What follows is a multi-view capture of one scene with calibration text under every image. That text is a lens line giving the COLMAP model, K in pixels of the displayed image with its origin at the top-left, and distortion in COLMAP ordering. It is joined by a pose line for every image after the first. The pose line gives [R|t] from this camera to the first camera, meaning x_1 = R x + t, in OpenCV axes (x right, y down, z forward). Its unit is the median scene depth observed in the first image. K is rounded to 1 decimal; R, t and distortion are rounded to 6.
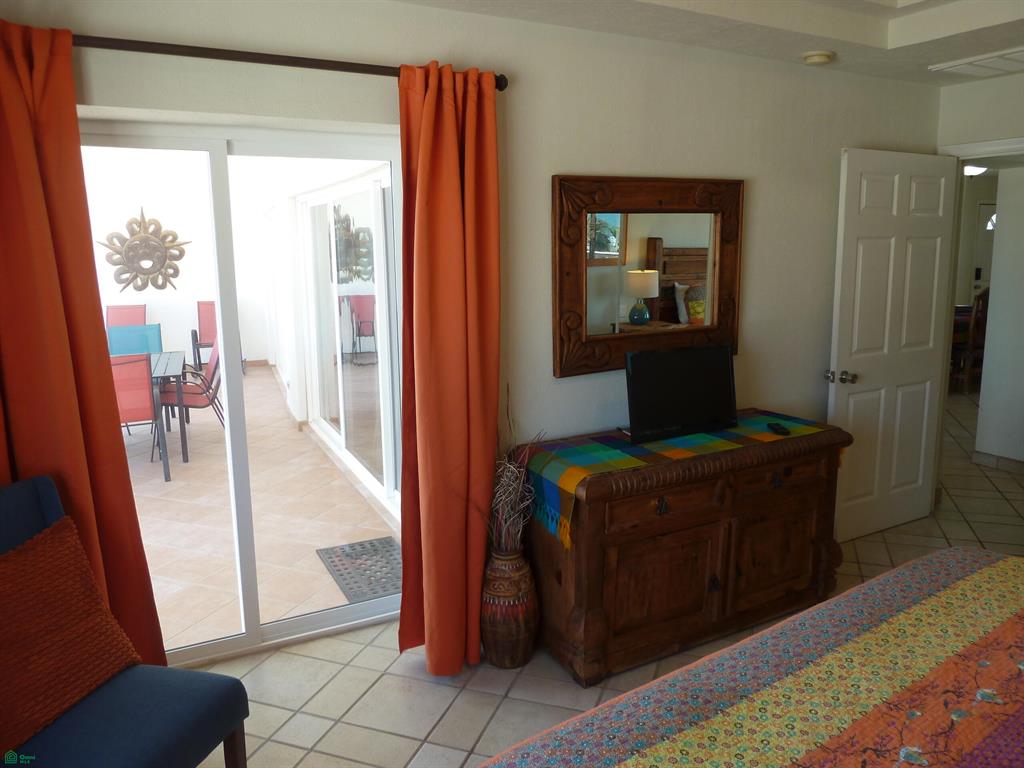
lens RADIAL K [[763.1, 0, 514.0], [0, 763.1, 377.6], [0, 0, 1]] dist [-0.048301, 0.023440]
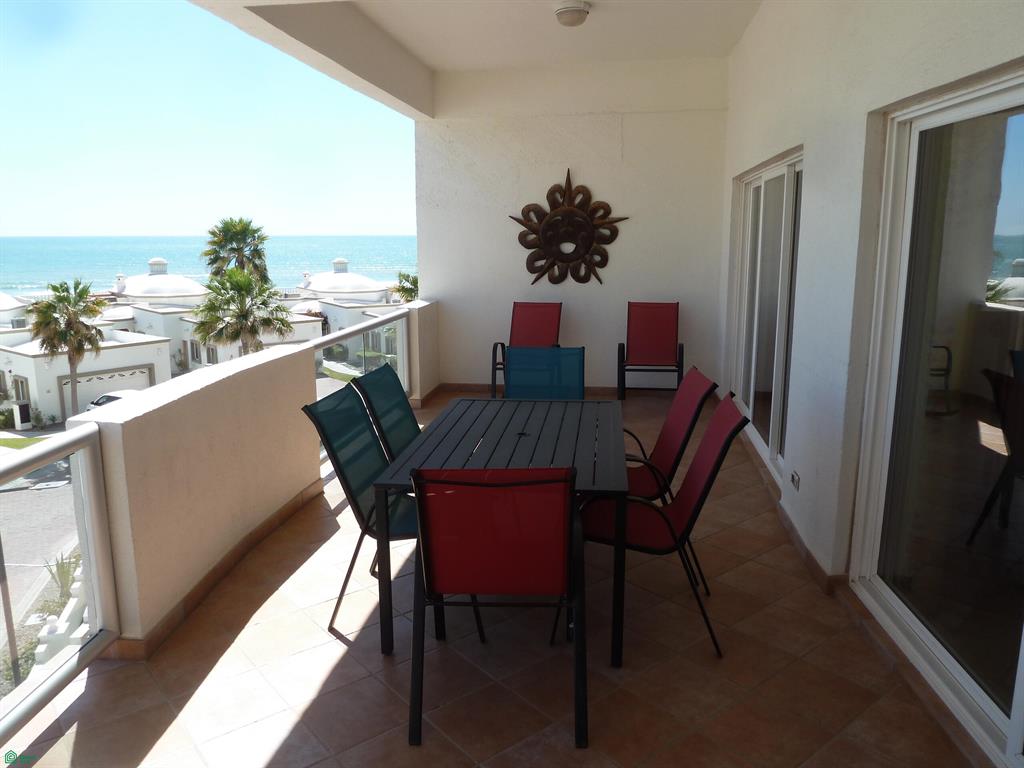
lens RADIAL K [[763.1, 0, 514.0], [0, 763.1, 377.6], [0, 0, 1]] dist [-0.048301, 0.023440]
pose [[0.873579, 0.099601, -0.476382, -0.167305], [-0.091868, 0.994985, 0.039565, -0.049233], [0.477934, 0.009201, 0.878348, 0.325966]]
